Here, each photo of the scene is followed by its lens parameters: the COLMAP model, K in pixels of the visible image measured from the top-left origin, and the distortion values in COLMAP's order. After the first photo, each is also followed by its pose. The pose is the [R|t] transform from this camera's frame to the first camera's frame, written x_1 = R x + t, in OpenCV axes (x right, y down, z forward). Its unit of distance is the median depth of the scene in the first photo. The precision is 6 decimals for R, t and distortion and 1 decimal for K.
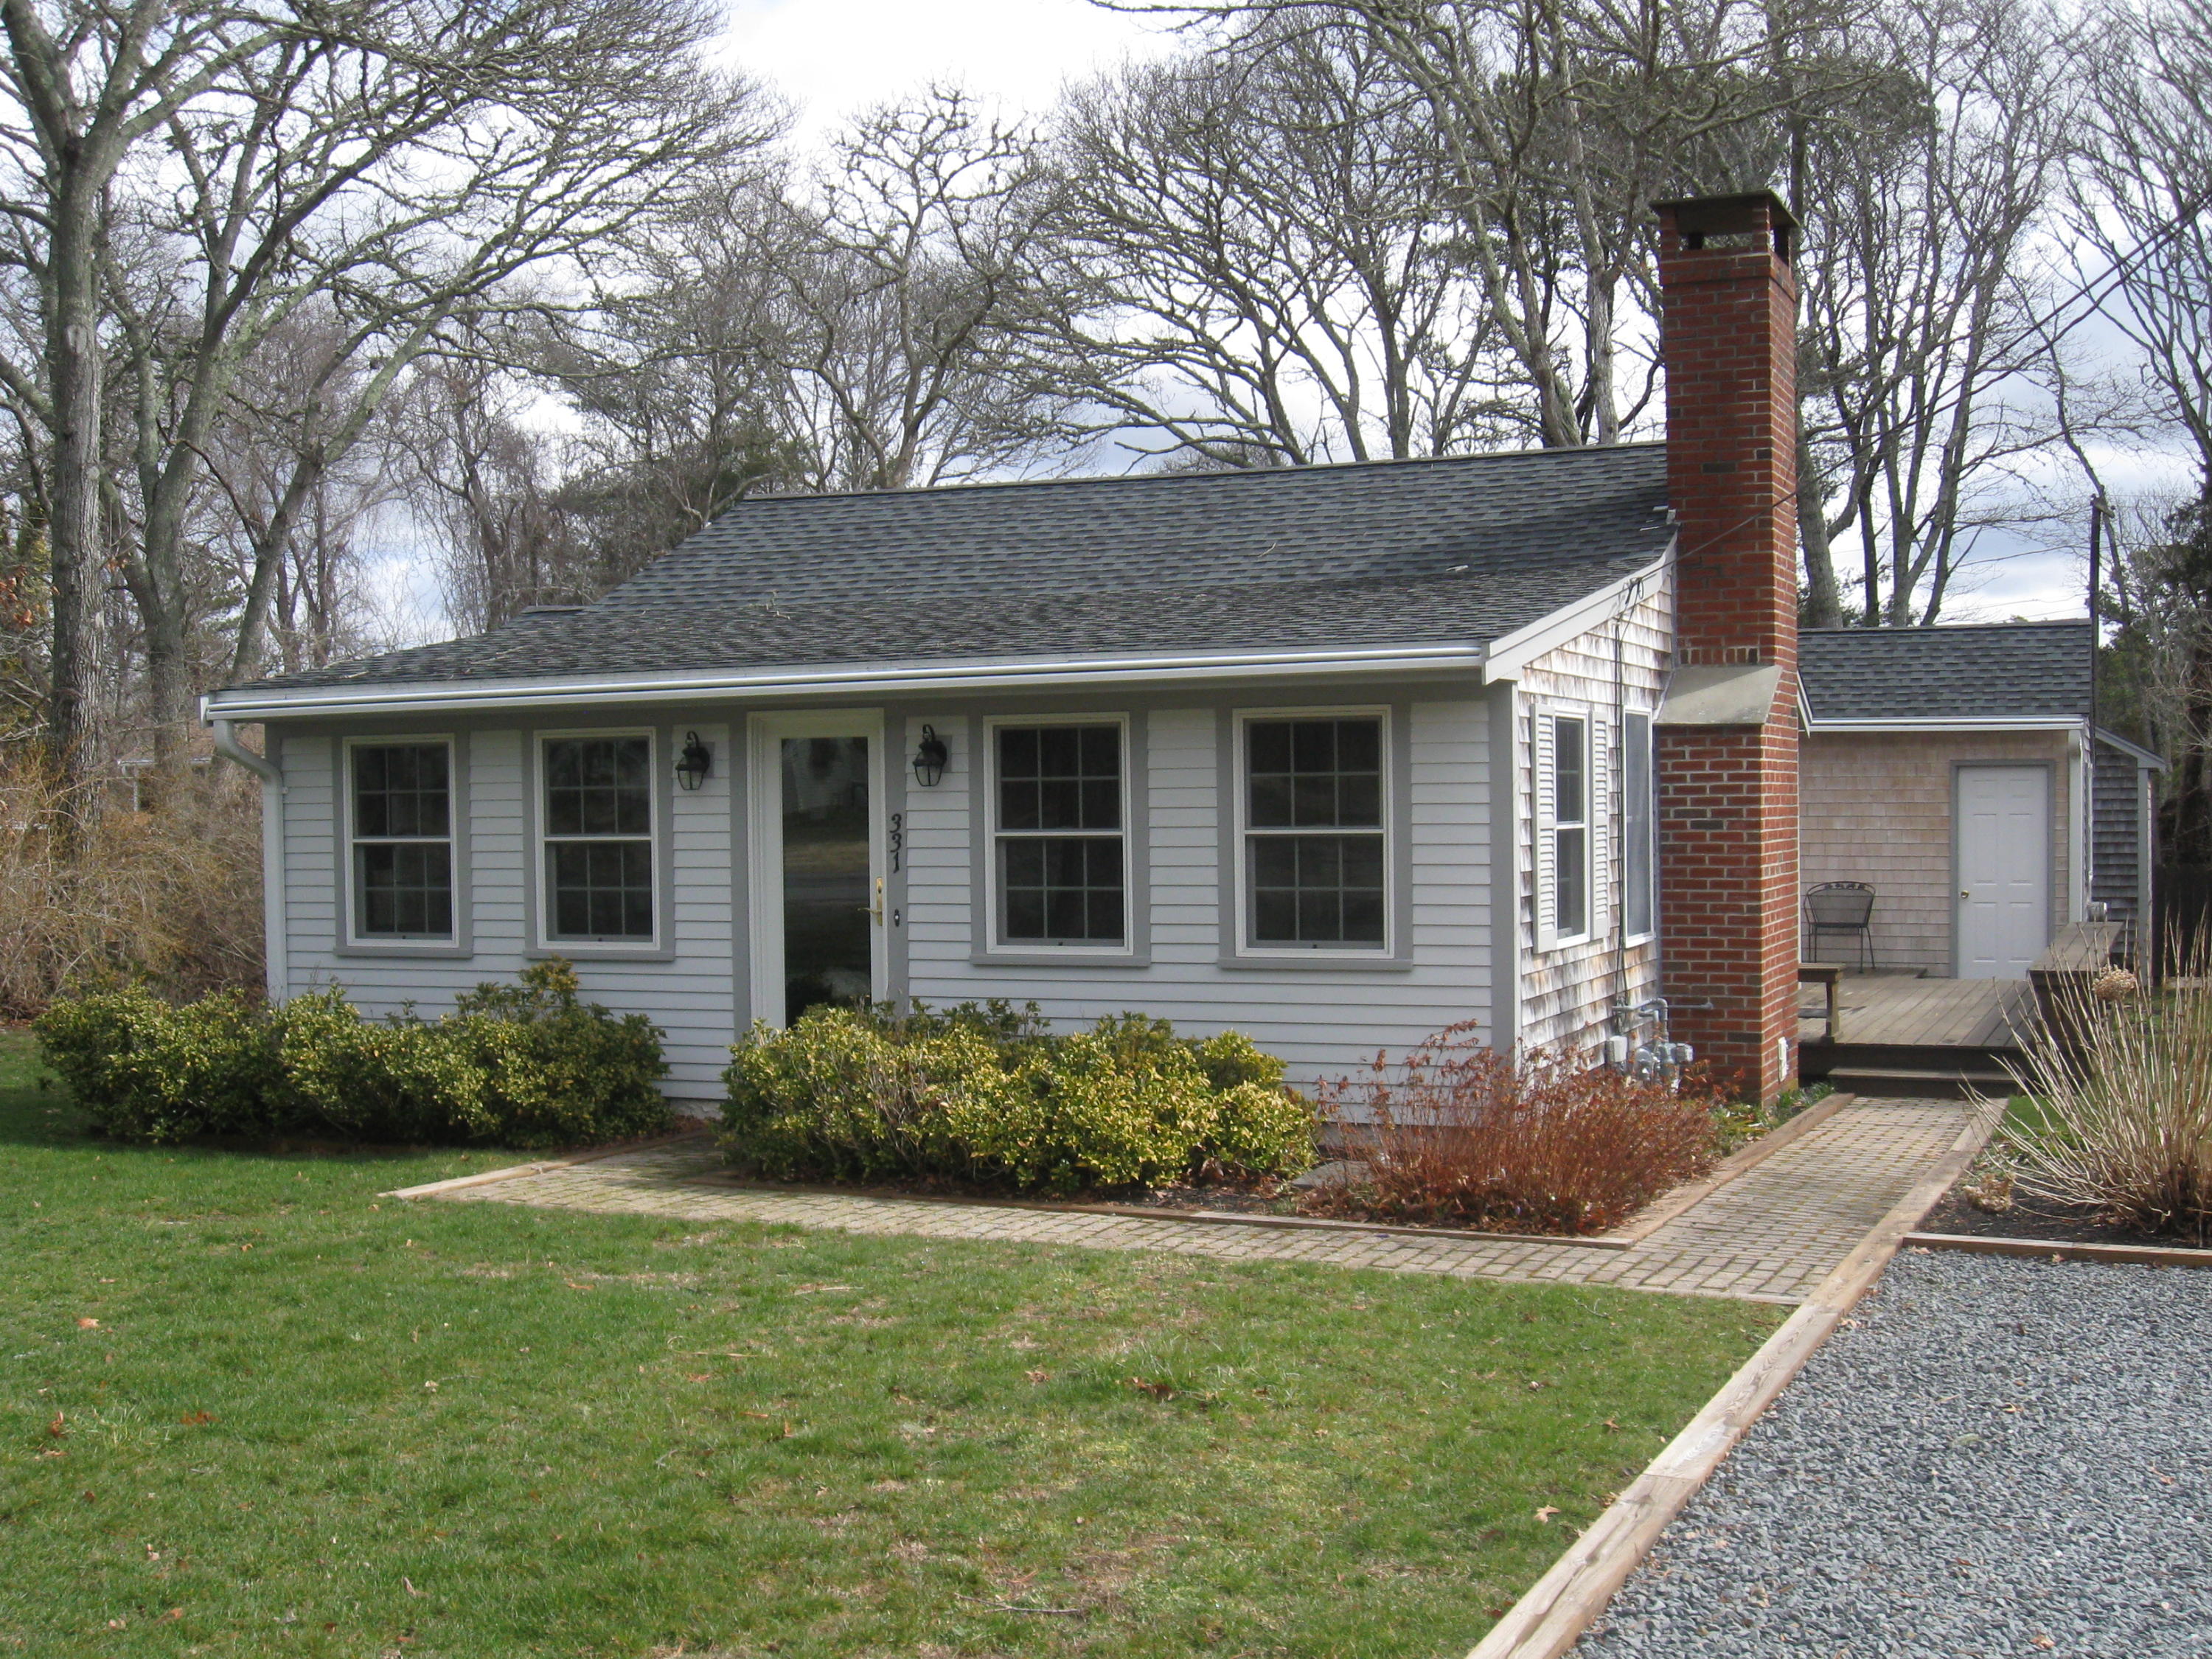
lens RADIAL K [[2532.0, 0, 1106.0], [0, 2532.0, 829.5], [0, 0, 1]] dist [-0.003536, -0.000950]
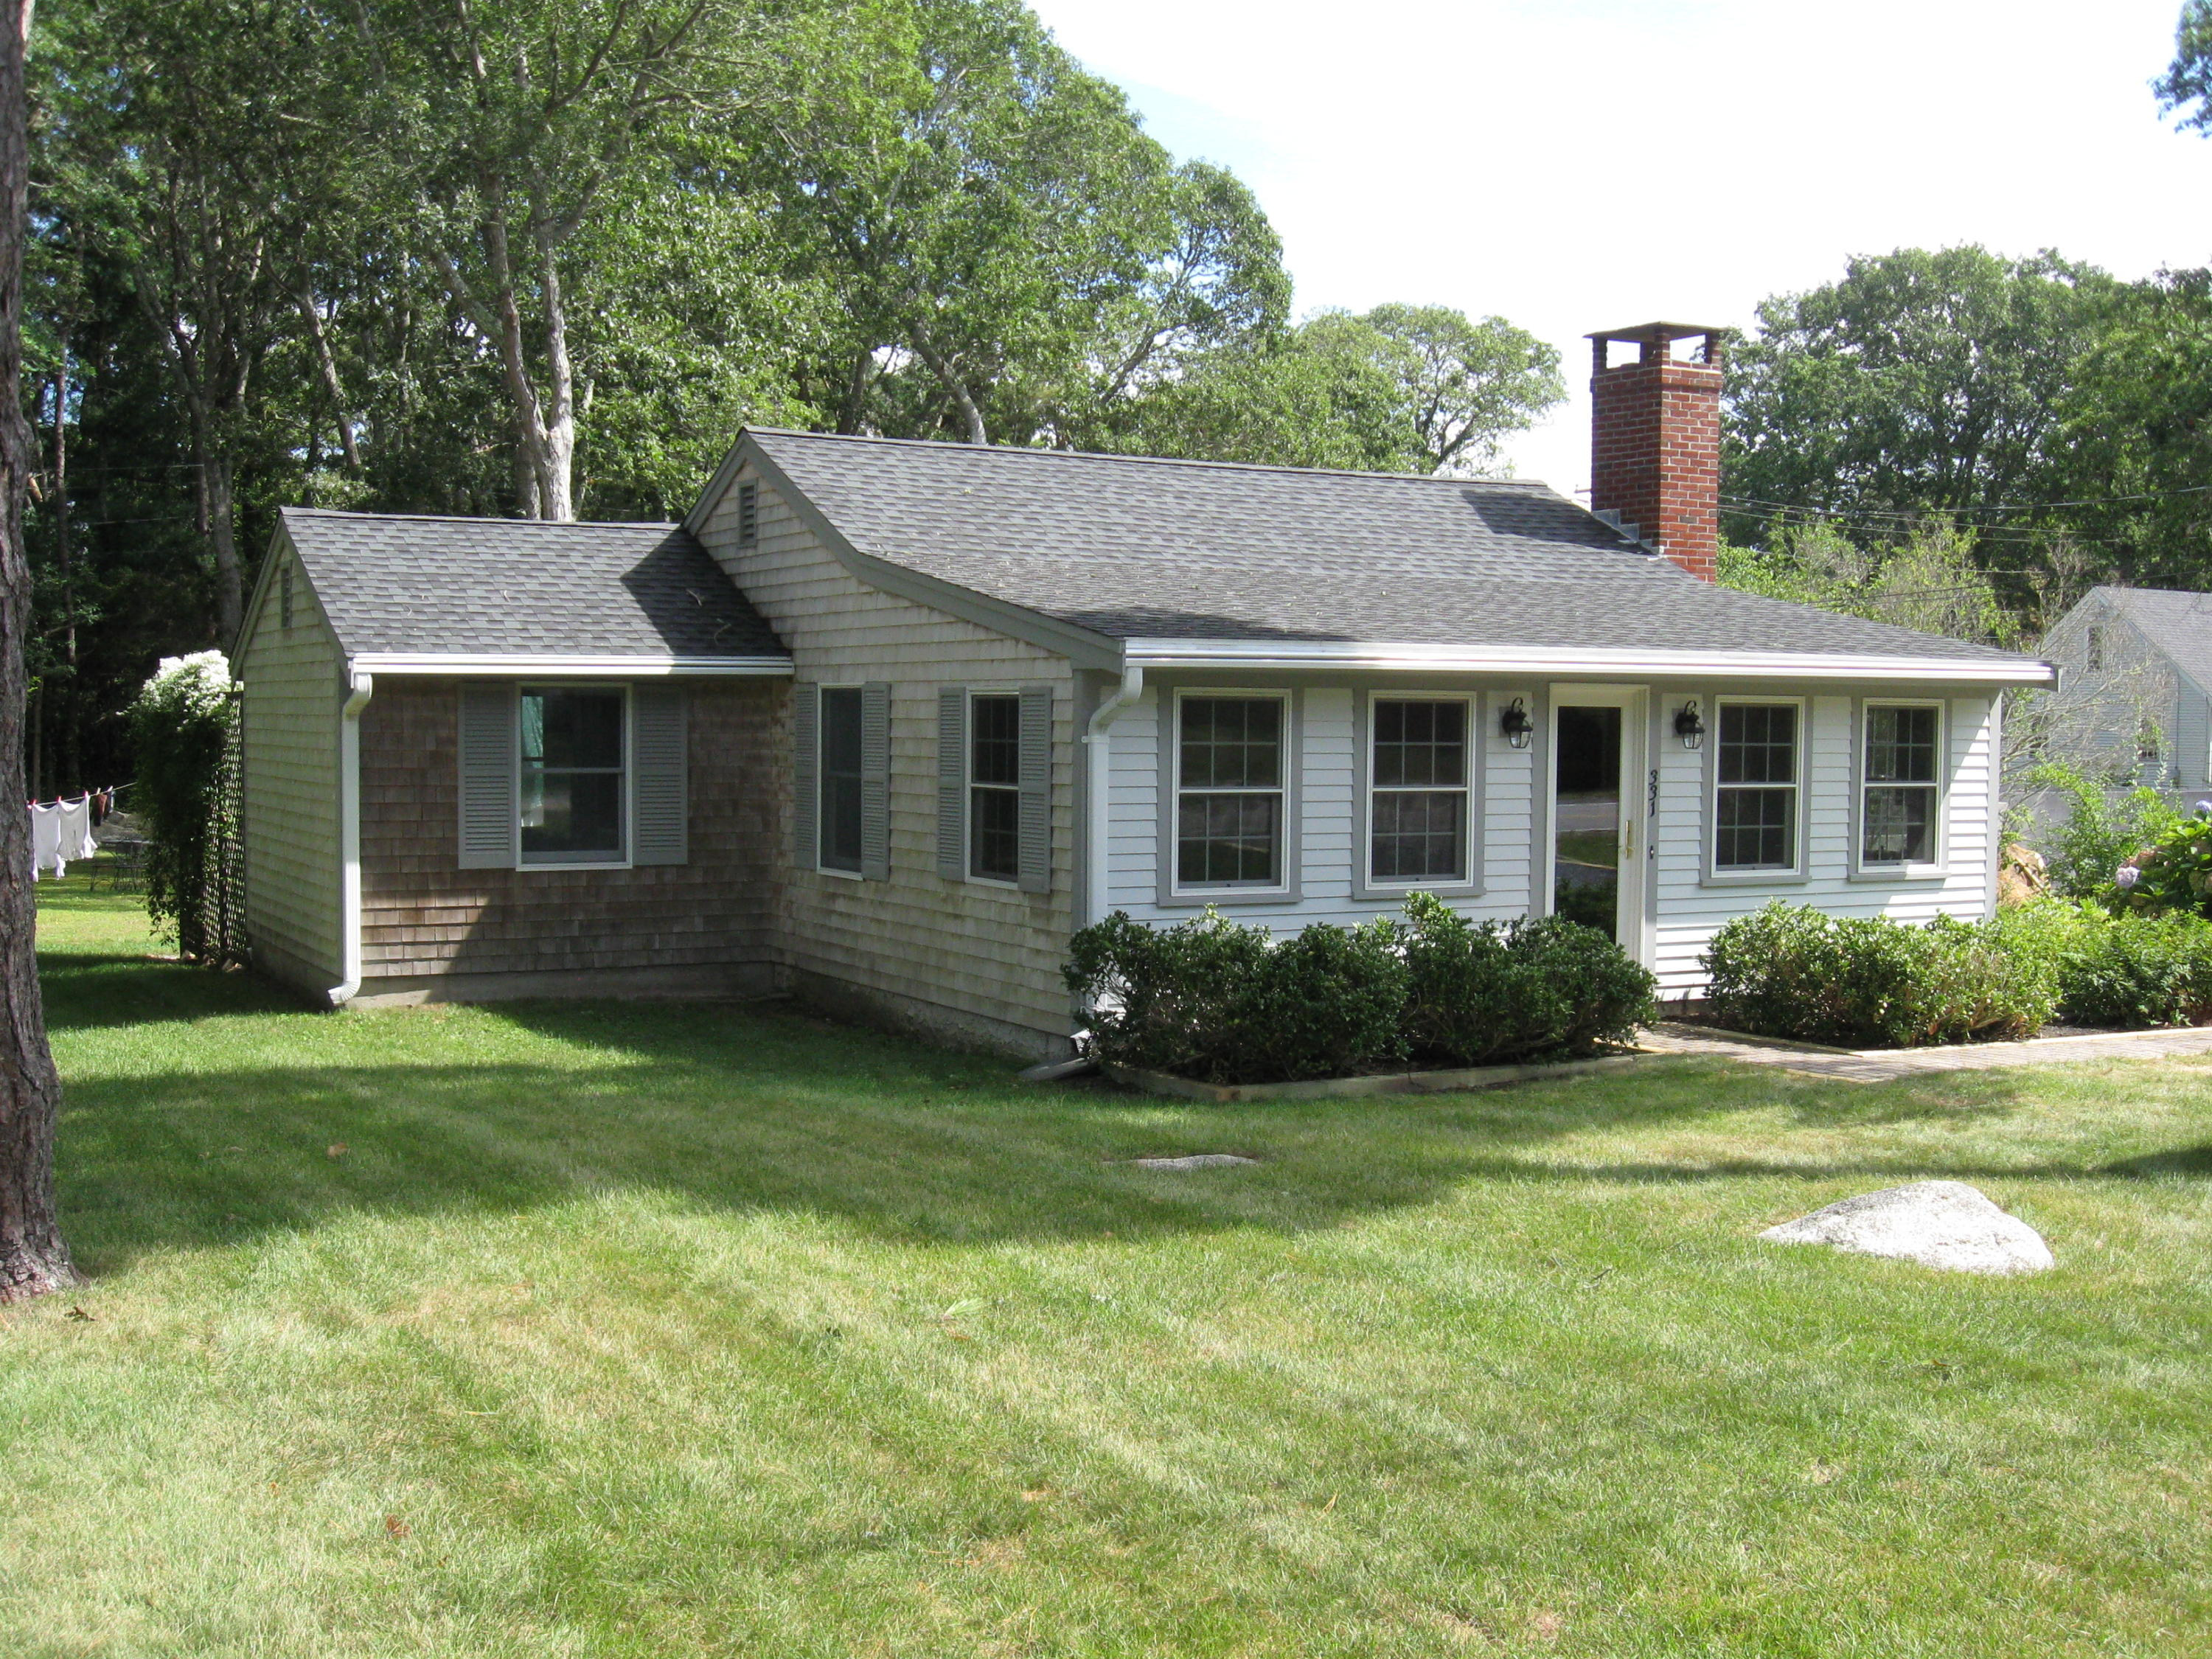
lens RADIAL K [[2532.0, 0, 1106.0], [0, 2532.0, 829.5], [0, 0, 1]] dist [-0.003536, -0.000950]
pose [[0.566959, -0.007896, 0.823708, -1.277488], [0.001623, 0.999963, 0.008469, 0.012394], [-0.823744, -0.003465, 0.566951, 0.509198]]
